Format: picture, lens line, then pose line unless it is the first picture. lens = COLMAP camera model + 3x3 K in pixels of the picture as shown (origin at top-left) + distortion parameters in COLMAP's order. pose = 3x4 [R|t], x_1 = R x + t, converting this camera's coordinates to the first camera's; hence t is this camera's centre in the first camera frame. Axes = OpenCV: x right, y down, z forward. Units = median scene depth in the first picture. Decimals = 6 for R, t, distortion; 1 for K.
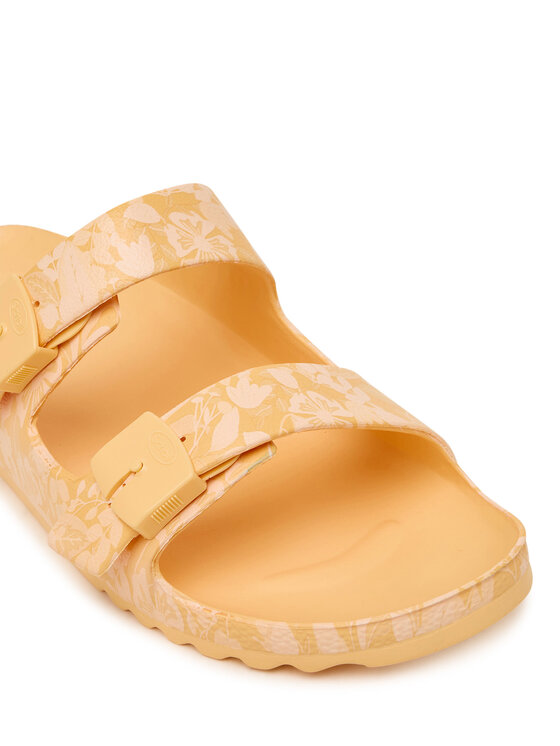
lens RADIAL K [[1625.3, 0, 276.0], [0, 1625.3, 375.4], [0, 0, 1]] dist [0.002153, 0.000000]
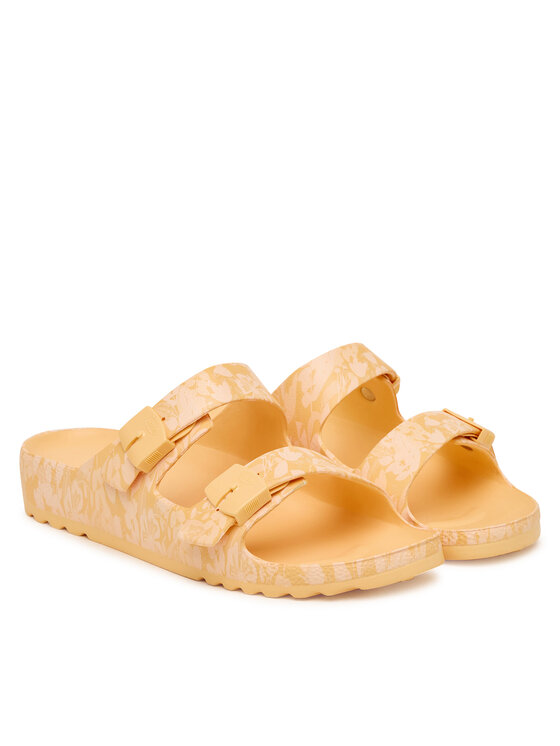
lens RADIAL K [[2193.1, 0, 282.0], [0, 2193.1, 372.9], [0, 0, 1]] dist [0.492619, 0.000000]
pose [[0.988629, 0.034920, 0.146267, -0.396831], [0.013326, 0.948494, -0.316515, 0.716447], [-0.149786, 0.314865, 0.937243, -1.380027]]
